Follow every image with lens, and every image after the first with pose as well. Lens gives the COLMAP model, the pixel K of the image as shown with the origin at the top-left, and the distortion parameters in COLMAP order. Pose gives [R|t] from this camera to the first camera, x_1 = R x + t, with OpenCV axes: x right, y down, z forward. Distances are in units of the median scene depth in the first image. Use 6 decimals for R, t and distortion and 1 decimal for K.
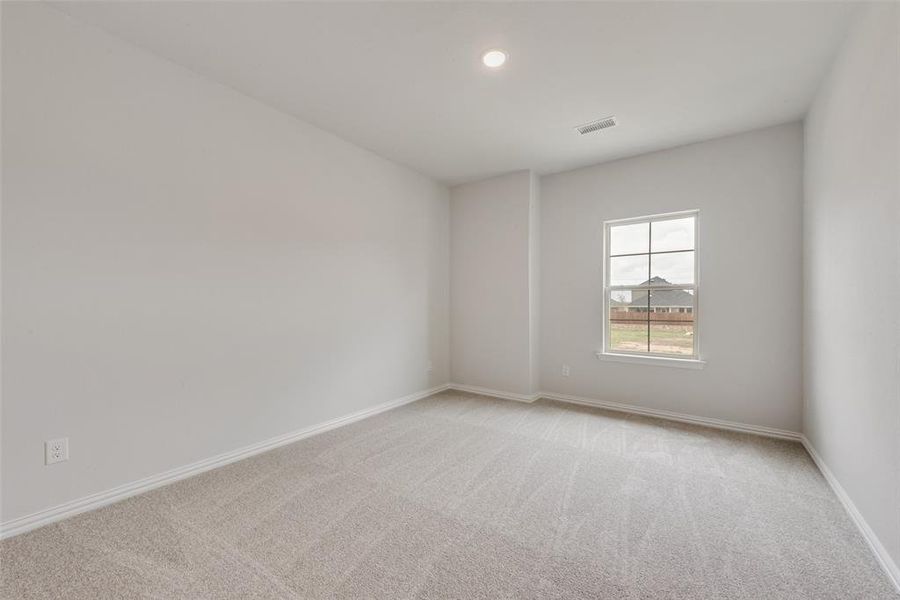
lens RADIAL K [[360.6, 0, 450.2], [0, 360.6, 313.1], [0, 0, 1]] dist [0.000638, 0.000054]
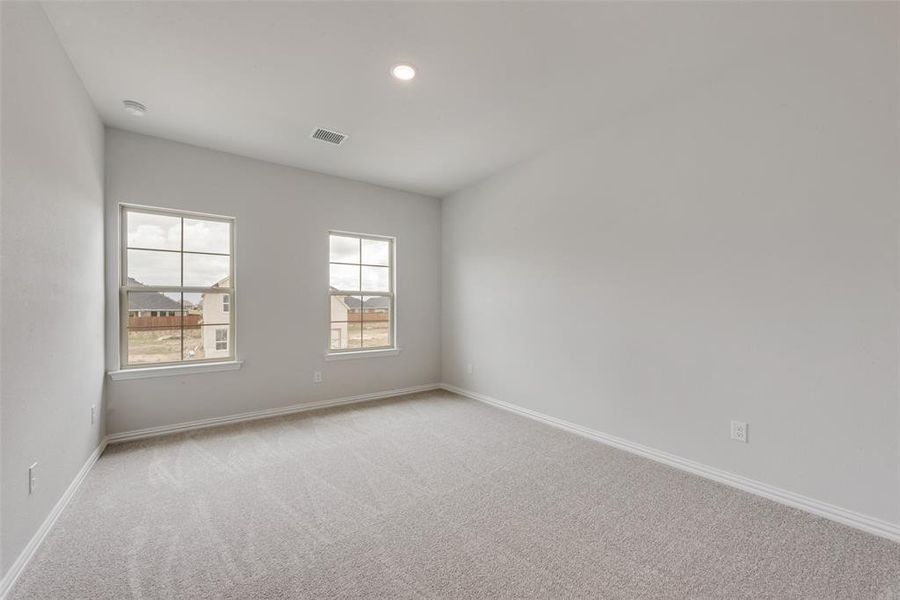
lens RADIAL K [[359.1, 0, 452.1], [0, 359.1, 304.3], [0, 0, 1]] dist [0.001652, 0.000147]
pose [[0.264193, 0.004472, 0.964459, -0.150552], [0.027058, 0.999561, -0.012047, -0.003434], [-0.964090, 0.029279, 0.263956, 0.115318]]
